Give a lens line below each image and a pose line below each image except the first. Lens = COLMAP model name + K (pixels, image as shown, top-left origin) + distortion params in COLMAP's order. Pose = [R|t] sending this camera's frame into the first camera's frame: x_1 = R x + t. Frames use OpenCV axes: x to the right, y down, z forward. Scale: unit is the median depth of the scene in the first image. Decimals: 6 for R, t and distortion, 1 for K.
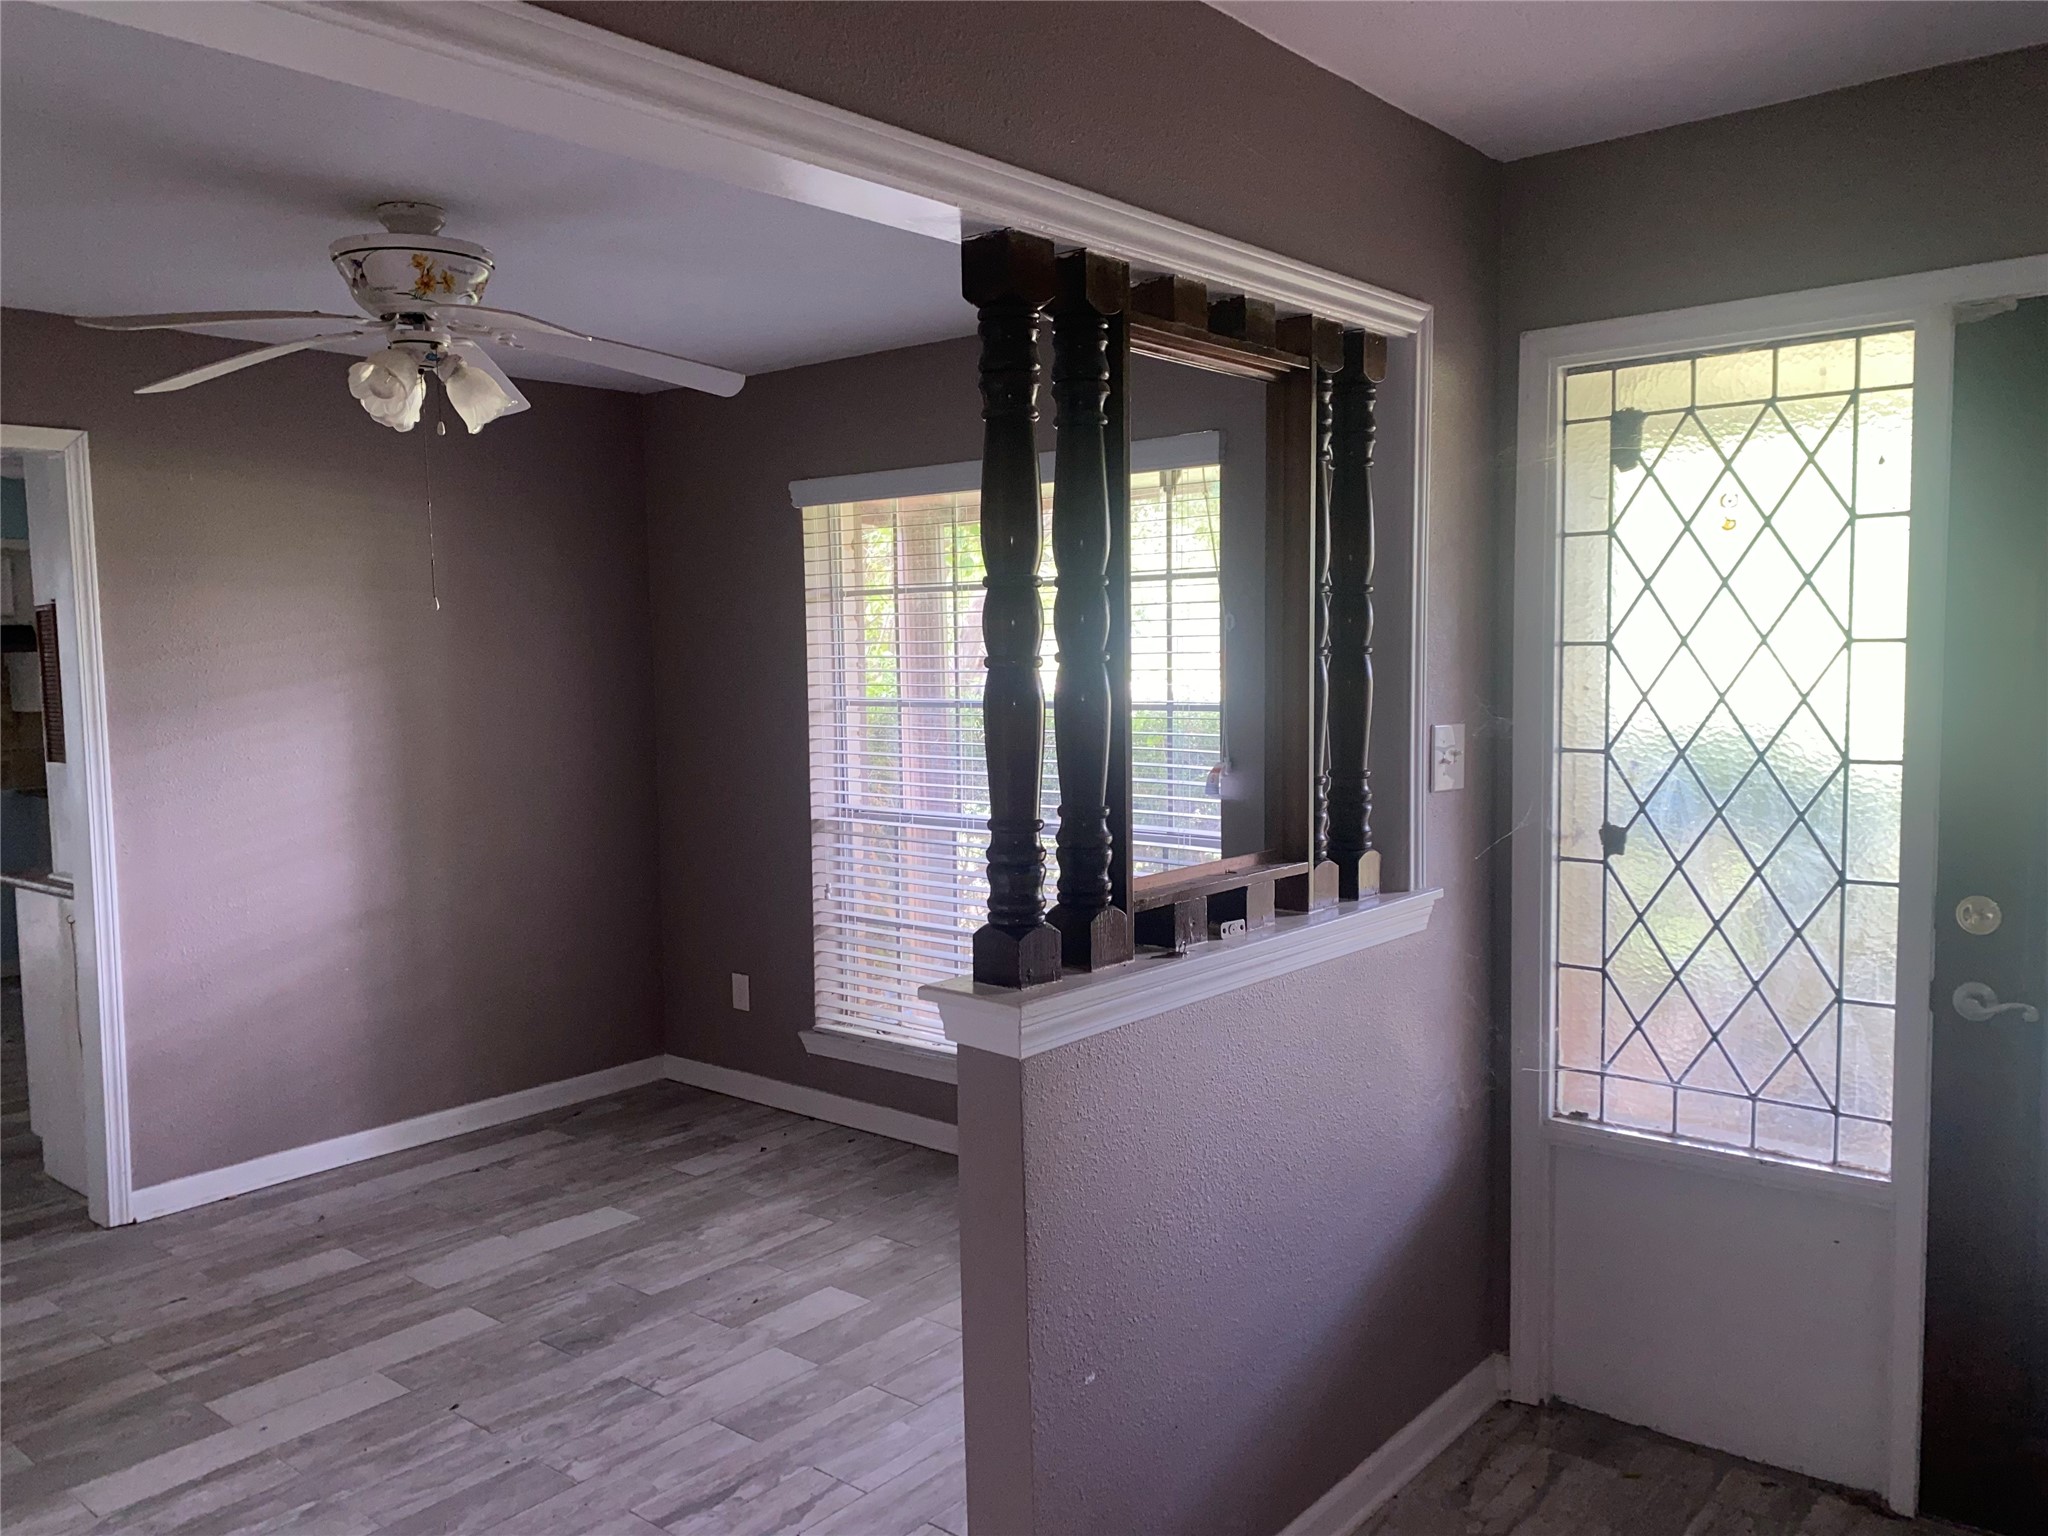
lens RADIAL K [[1575.8, 0, 1058.7], [0, 1575.8, 777.1], [0, 0, 1]] dist [0.048748, -0.065747]
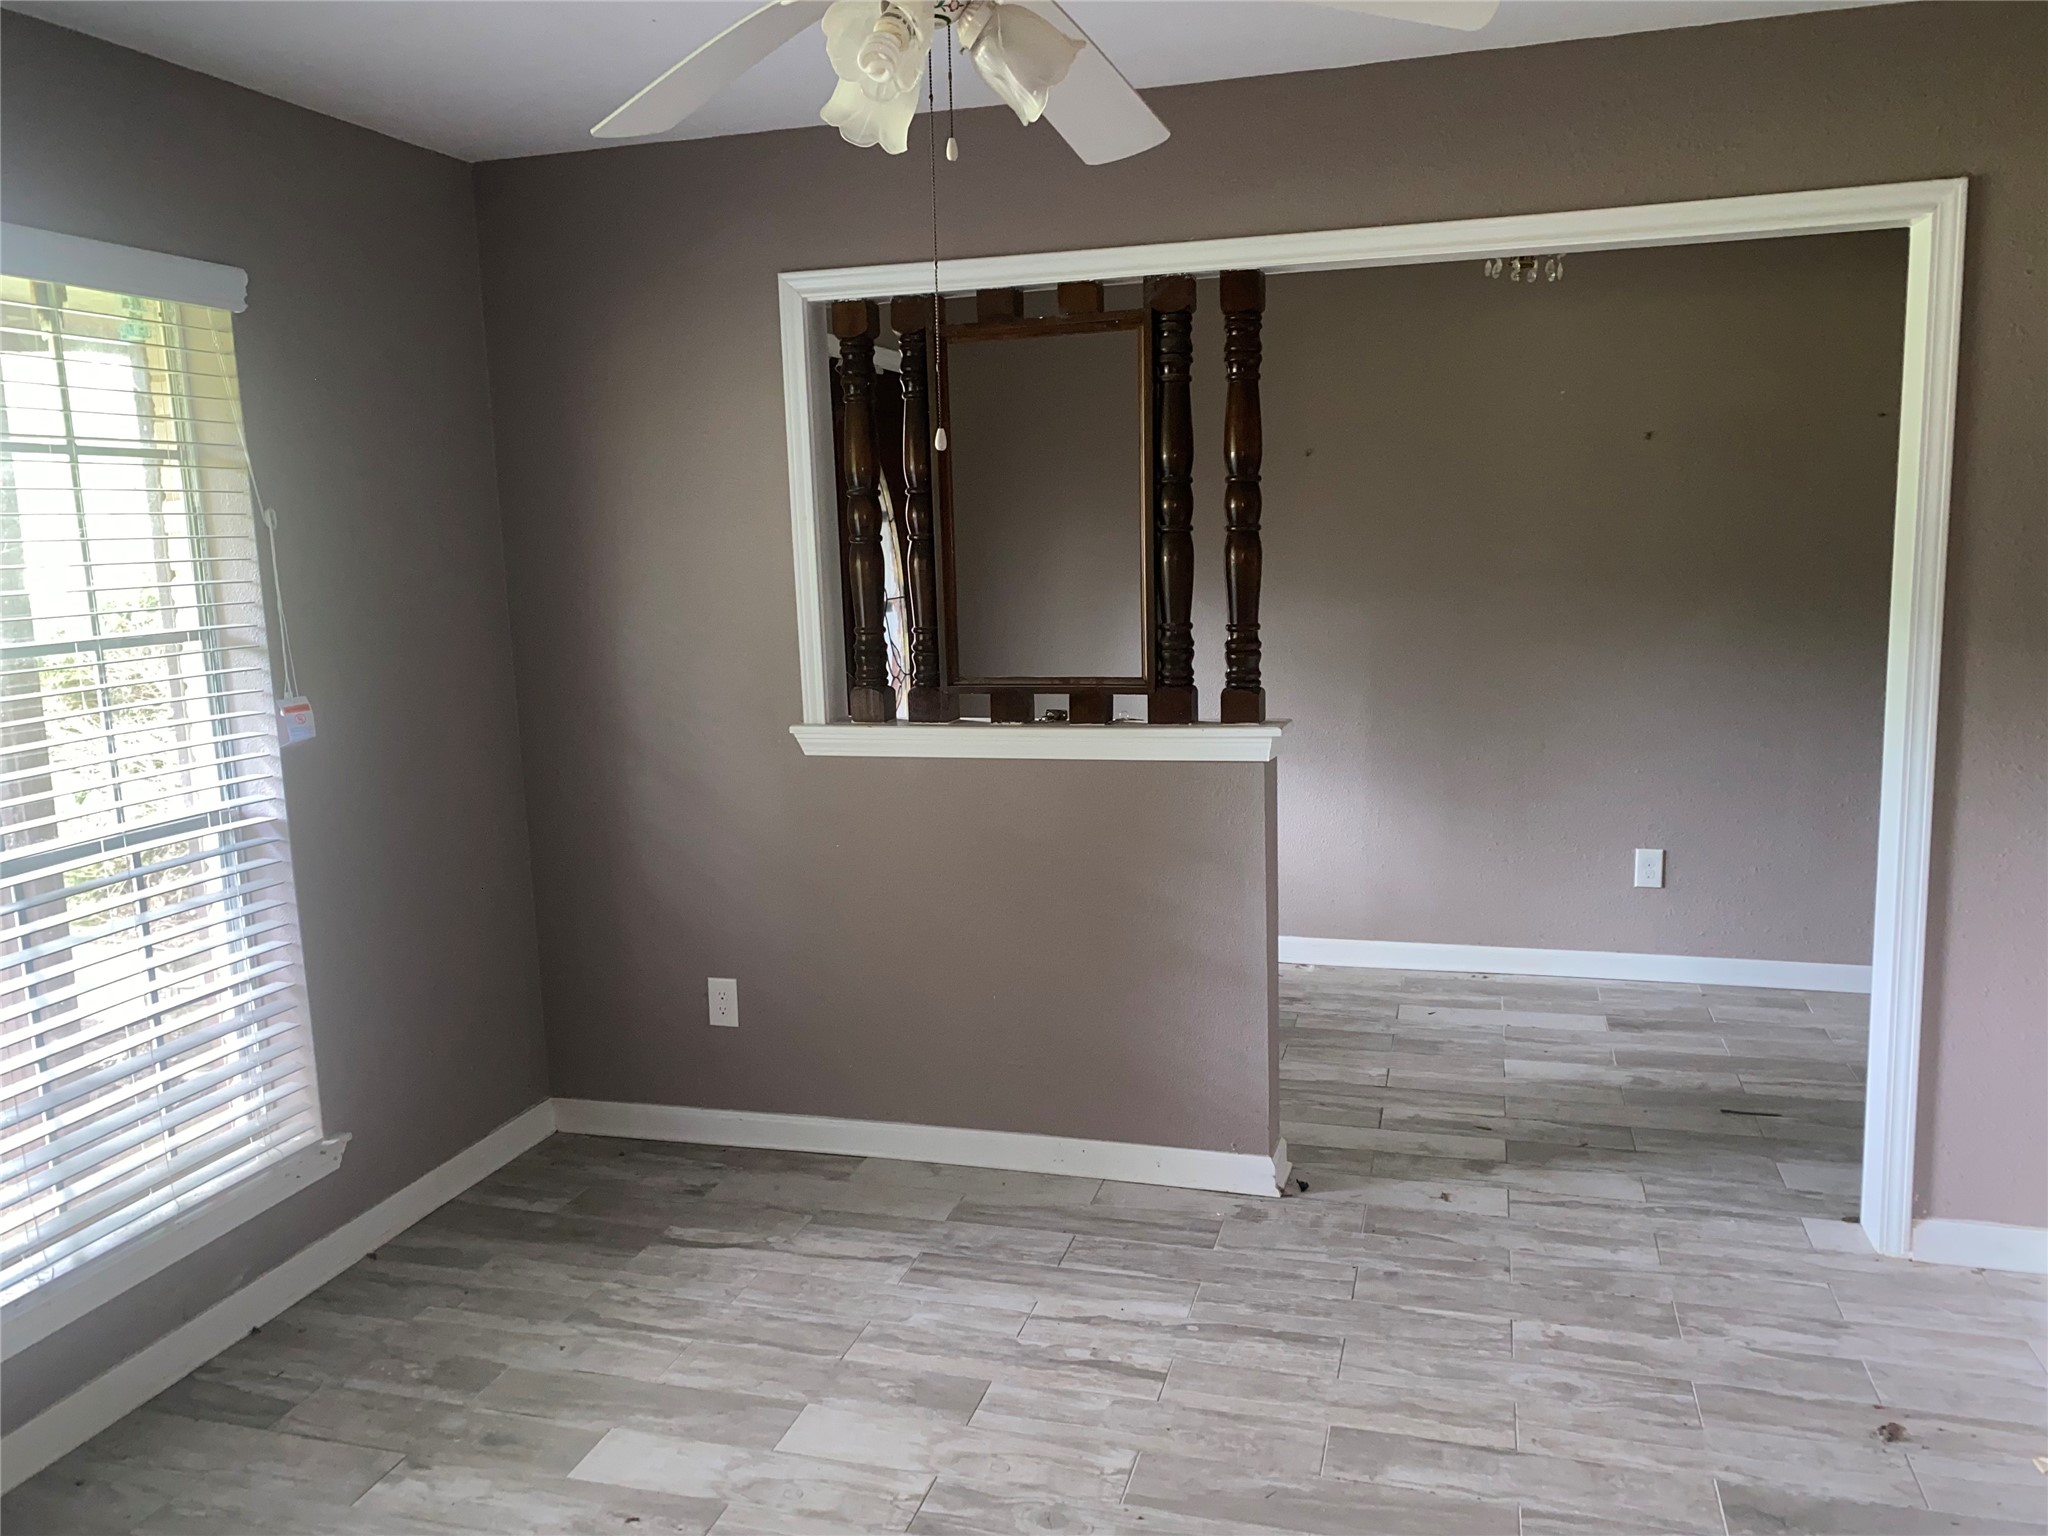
lens RADIAL K [[1575.8, 0, 1011.8], [0, 1575.8, 775.1], [0, 0, 1]] dist [0.048748, -0.065747]
pose [[-0.381556, -0.127083, 0.915568, -0.718459], [0.107322, 0.977714, 0.180434, -0.071280], [-0.918094, 0.167107, -0.359414, 0.903988]]
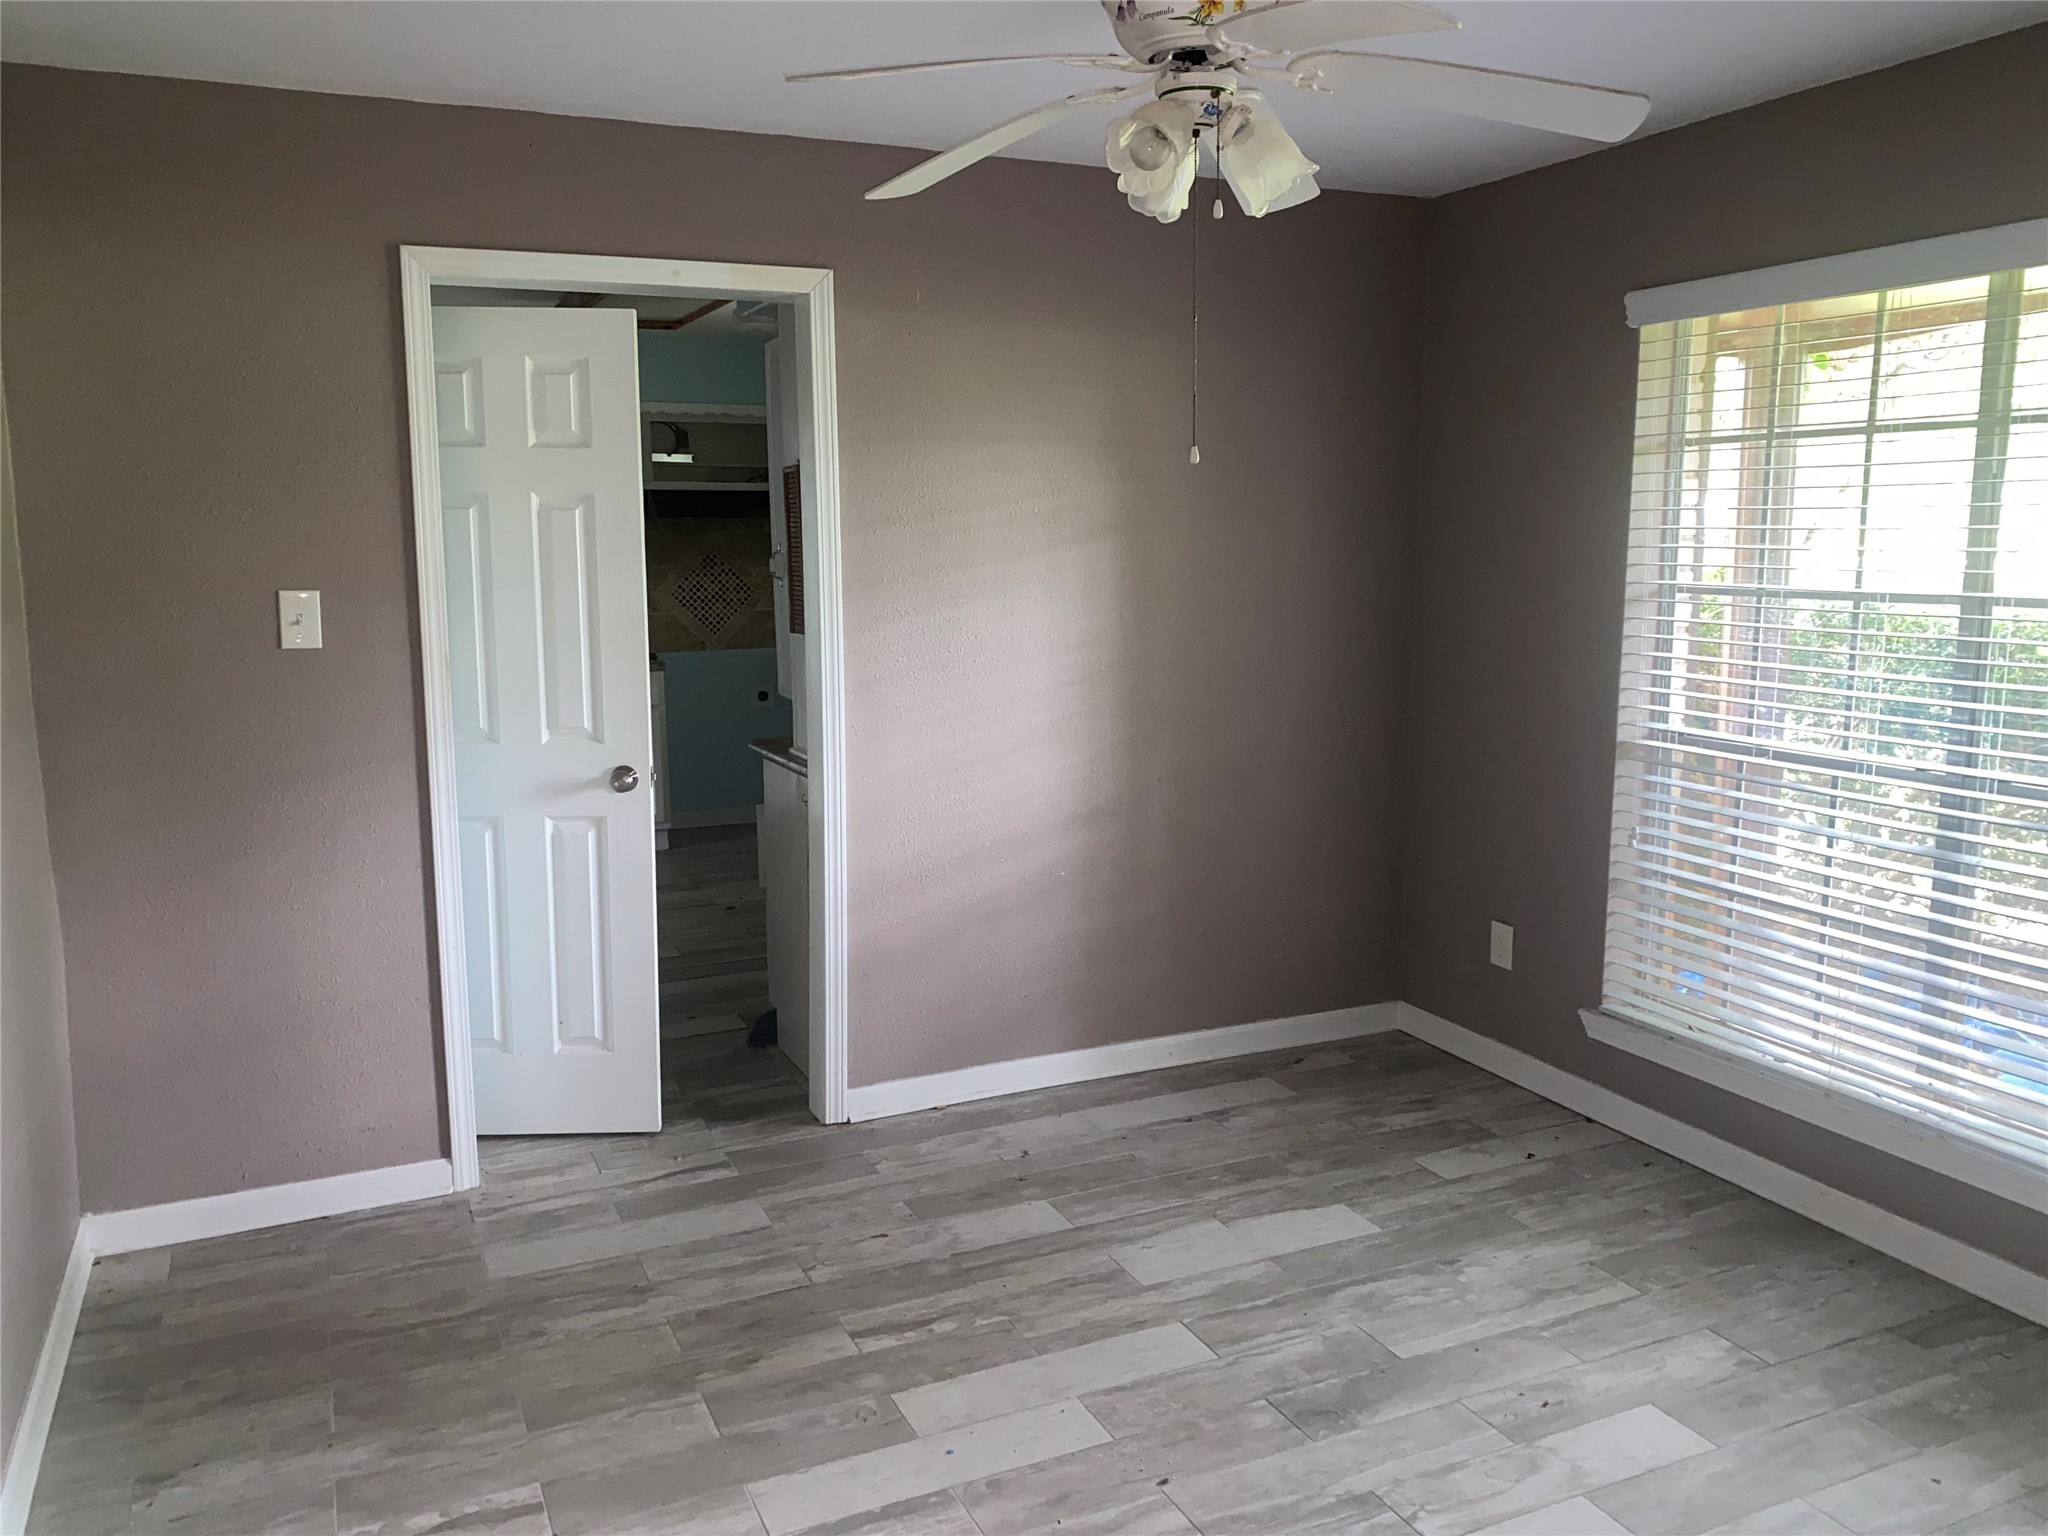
lens RADIAL K [[1575.8, 0, 1011.6], [0, 1575.8, 765.1], [0, 0, 1]] dist [0.048748, -0.065747]
pose [[0.896173, 0.076802, -0.437008, -0.098018], [-0.044003, 0.995434, 0.084706, -0.016325], [0.441518, -0.056682, 0.895460, 0.210202]]
